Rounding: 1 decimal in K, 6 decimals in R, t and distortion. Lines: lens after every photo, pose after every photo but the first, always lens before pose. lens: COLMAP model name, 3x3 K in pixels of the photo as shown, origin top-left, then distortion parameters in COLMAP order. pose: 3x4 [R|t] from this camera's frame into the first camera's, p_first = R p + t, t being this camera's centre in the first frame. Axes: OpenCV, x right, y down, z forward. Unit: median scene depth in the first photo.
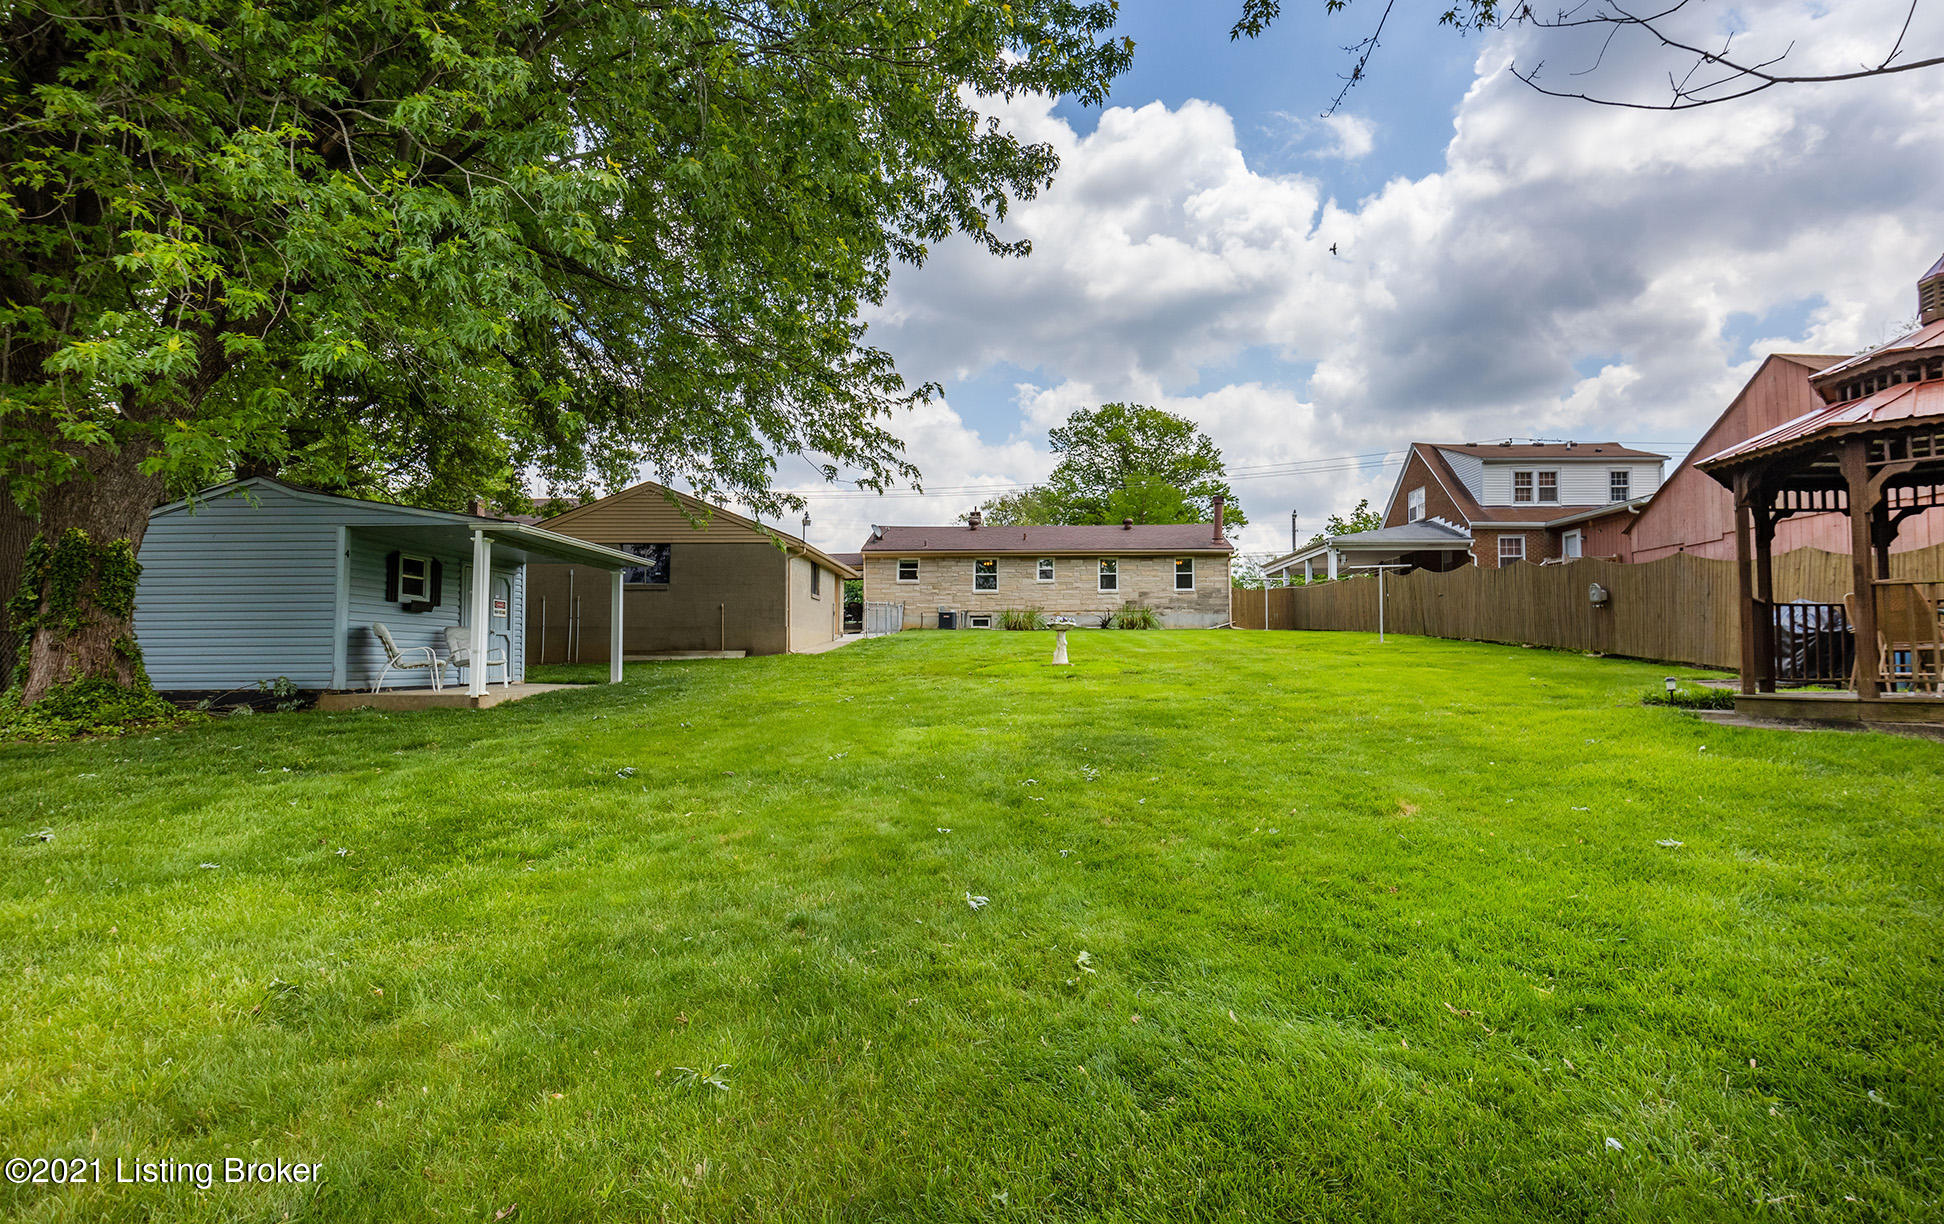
lens RADIAL K [[982.4, 0, 969.3], [0, 982.4, 608.5], [0, 0, 1]] dist [-0.002096, 0.000277]
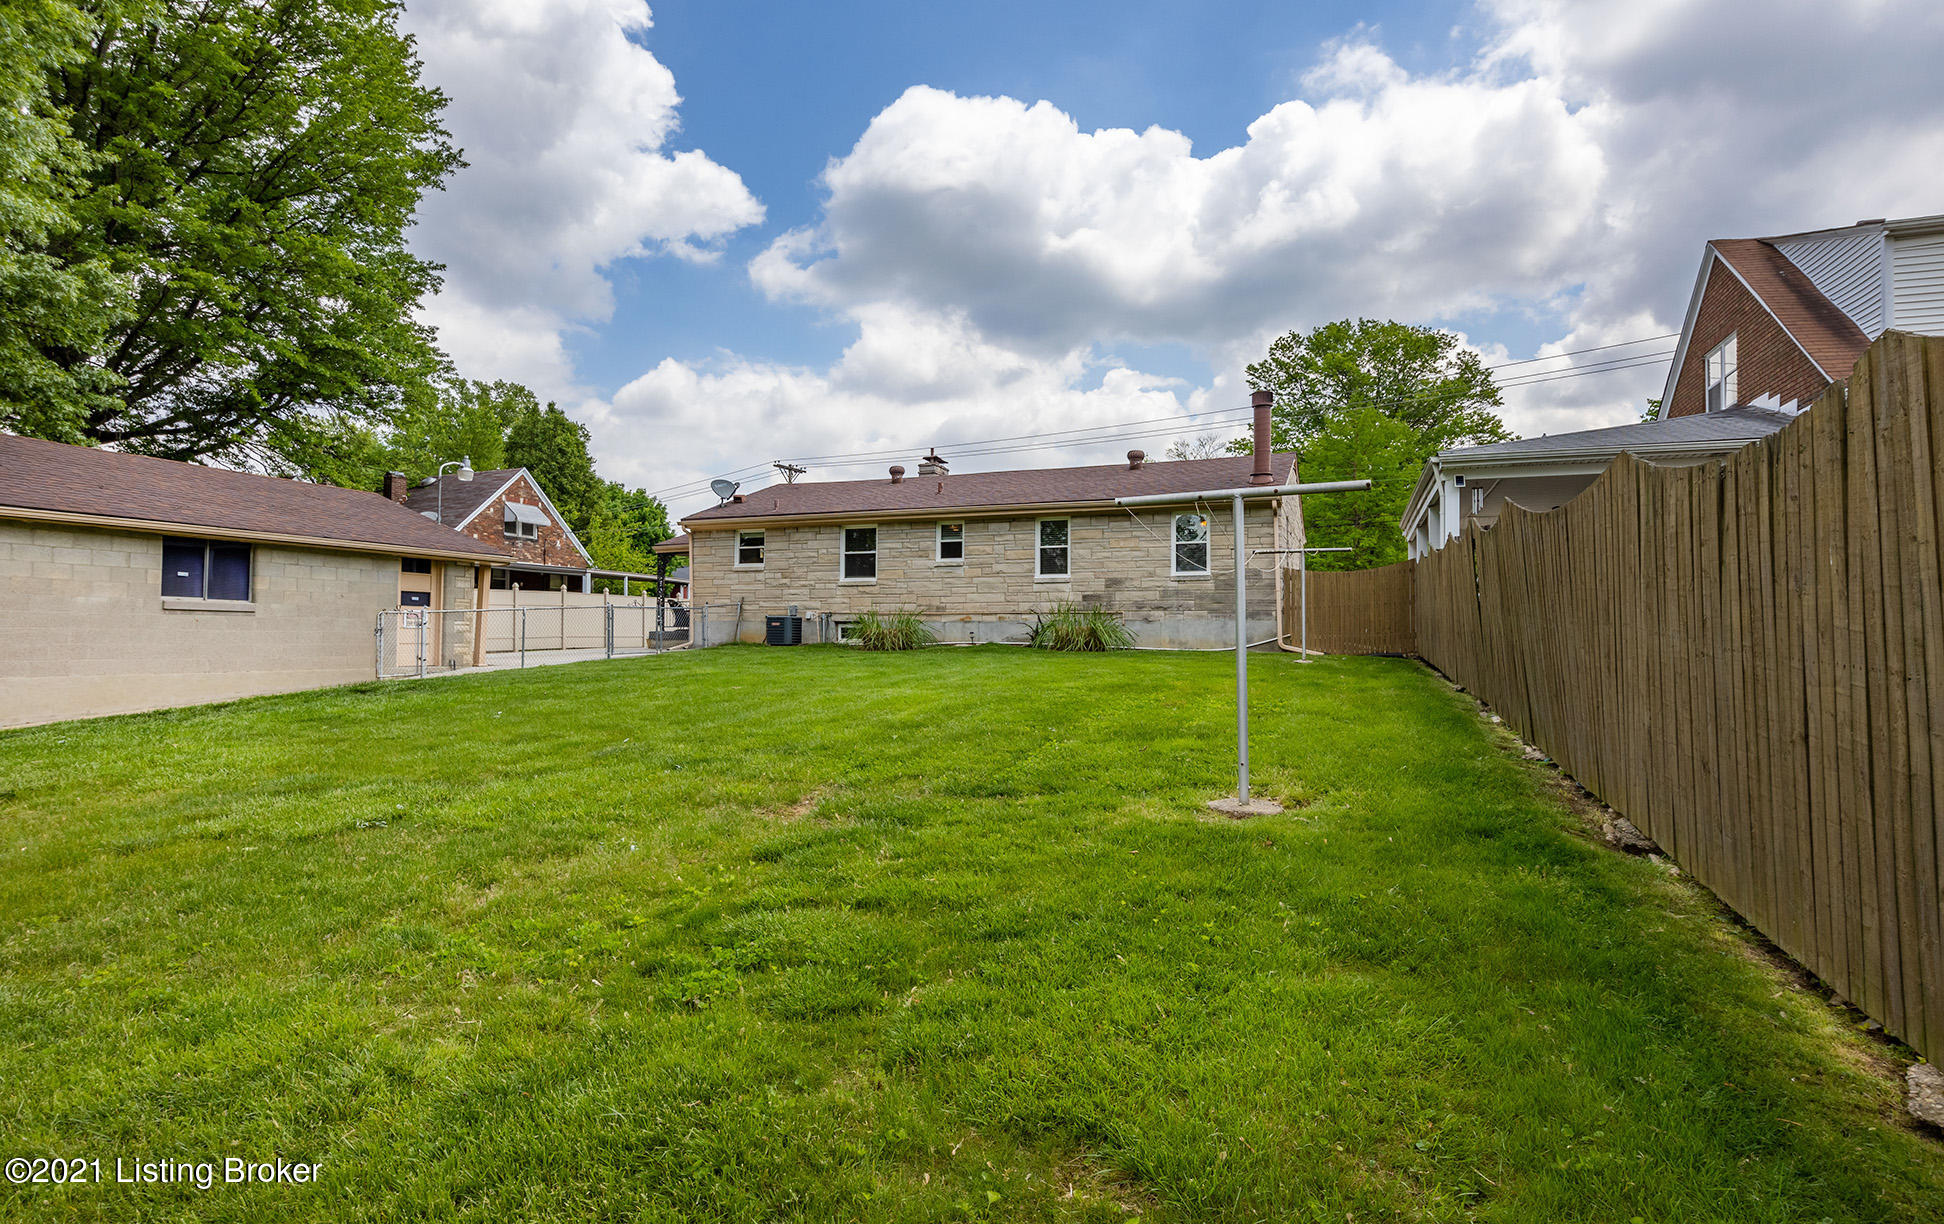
lens RADIAL K [[934.5, 0, 974.3], [0, 934.5, 570.1], [0, 0, 1]] dist [-0.000367, 0.000050]
pose [[0.936899, -0.015565, -0.349252, 0.284464], [0.009073, 0.999754, -0.020215, -0.011776], [0.349481, 0.015770, 0.936811, 0.485128]]
